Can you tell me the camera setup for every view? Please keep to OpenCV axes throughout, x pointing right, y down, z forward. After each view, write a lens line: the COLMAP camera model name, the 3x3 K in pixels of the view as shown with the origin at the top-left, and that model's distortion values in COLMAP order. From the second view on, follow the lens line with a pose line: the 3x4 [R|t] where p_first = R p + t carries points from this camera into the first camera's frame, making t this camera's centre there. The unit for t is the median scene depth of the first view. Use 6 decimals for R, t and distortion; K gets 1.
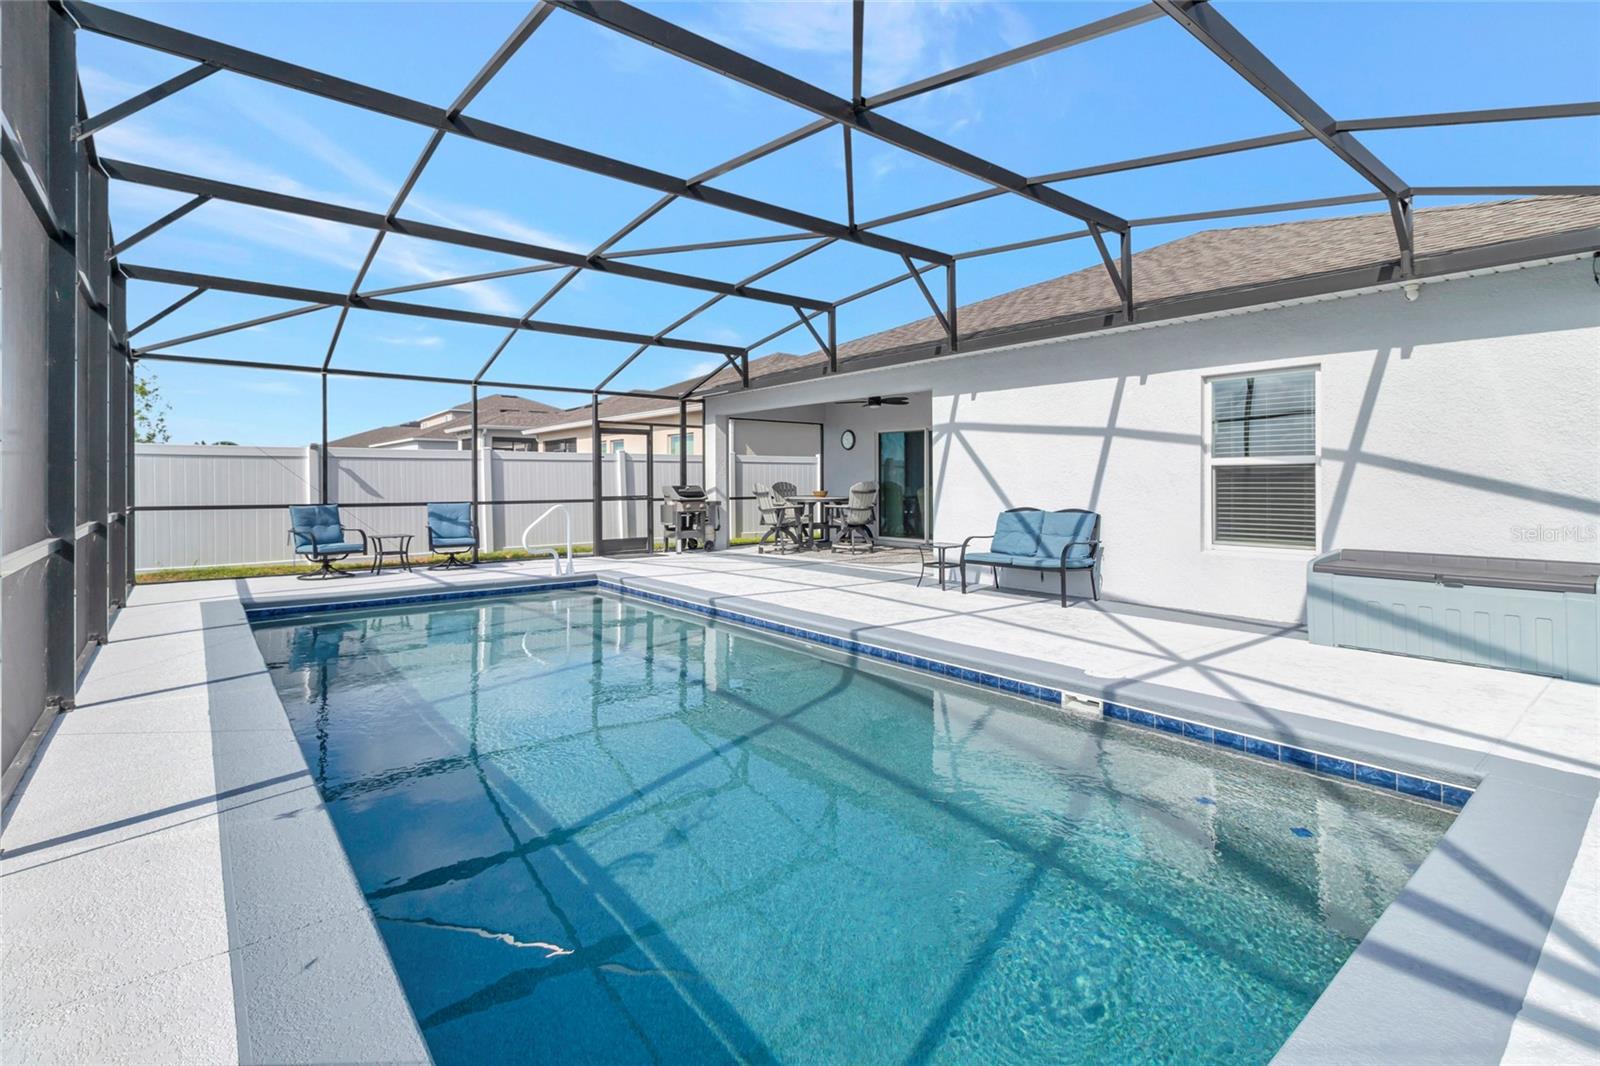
lens RADIAL K [[756.2, 0, 802.4], [0, 756.2, 478.7], [0, 0, 1]] dist [0.025736, -0.000101]
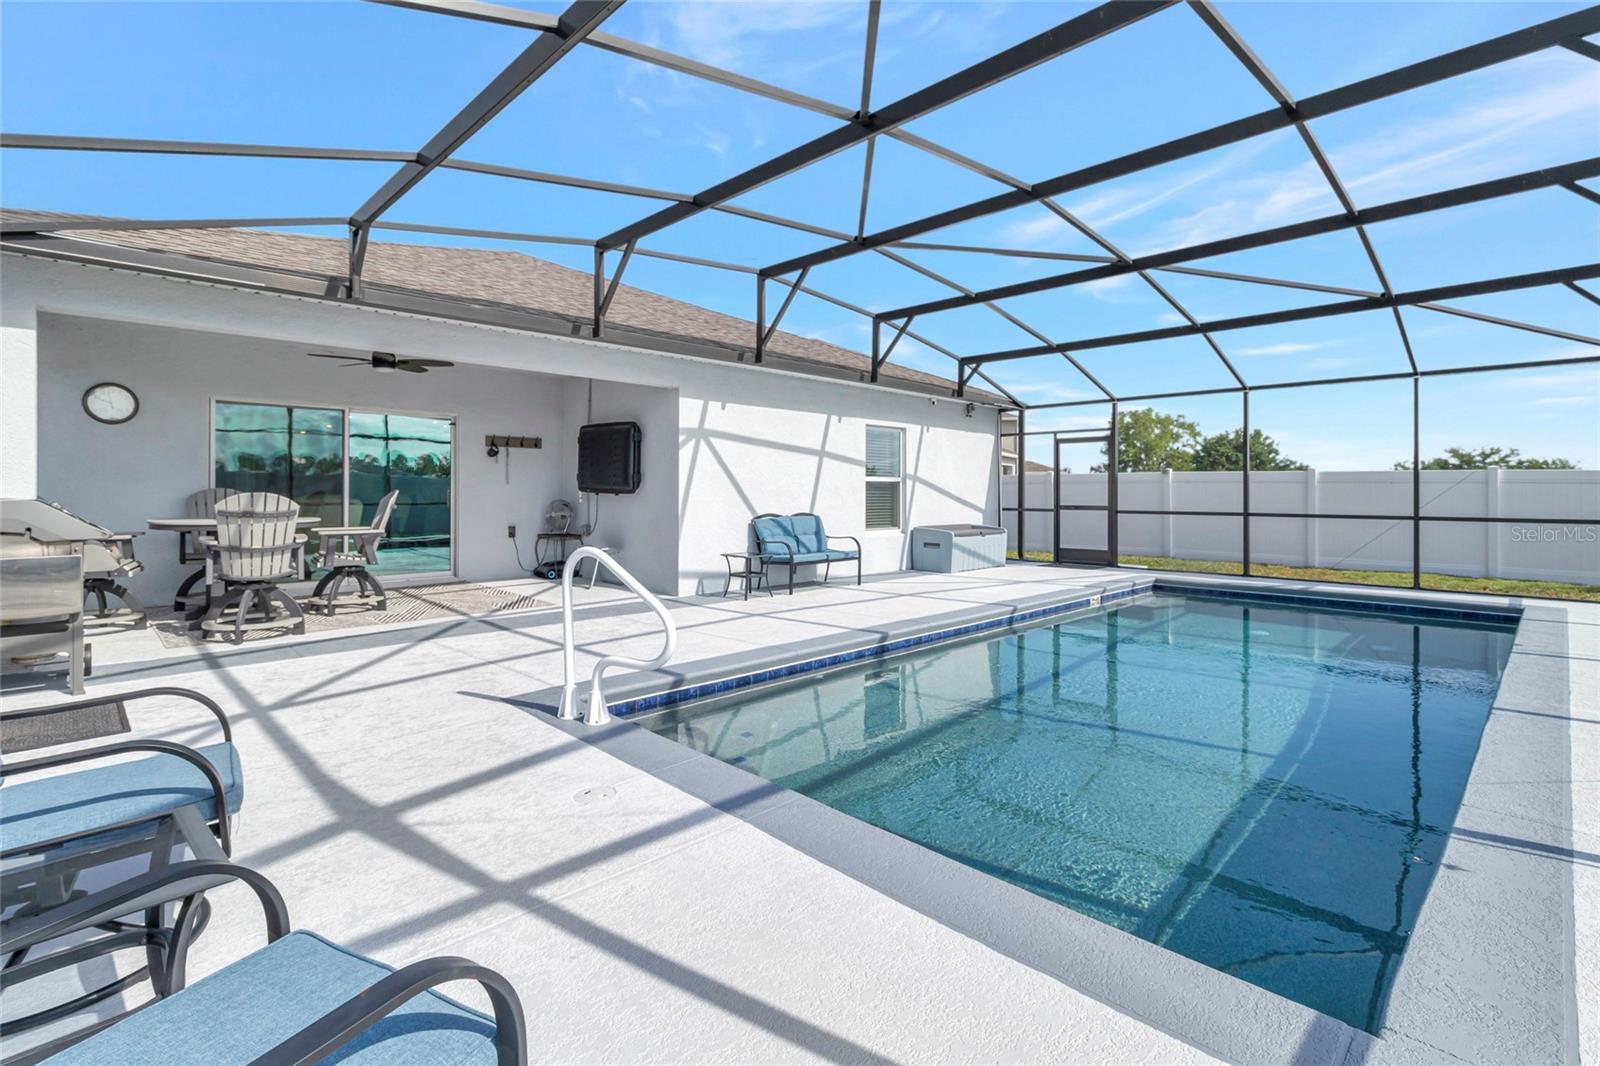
lens RADIAL K [[756.2, 0, 802.4], [0, 756.2, 478.7], [0, 0, 1]] dist [0.025736, -0.000101]
pose [[-0.085944, 0.019359, 0.996112, -0.868259], [-0.007157, 0.999773, -0.020048, 0.008832], [-0.996274, -0.008852, -0.085786, 1.087575]]
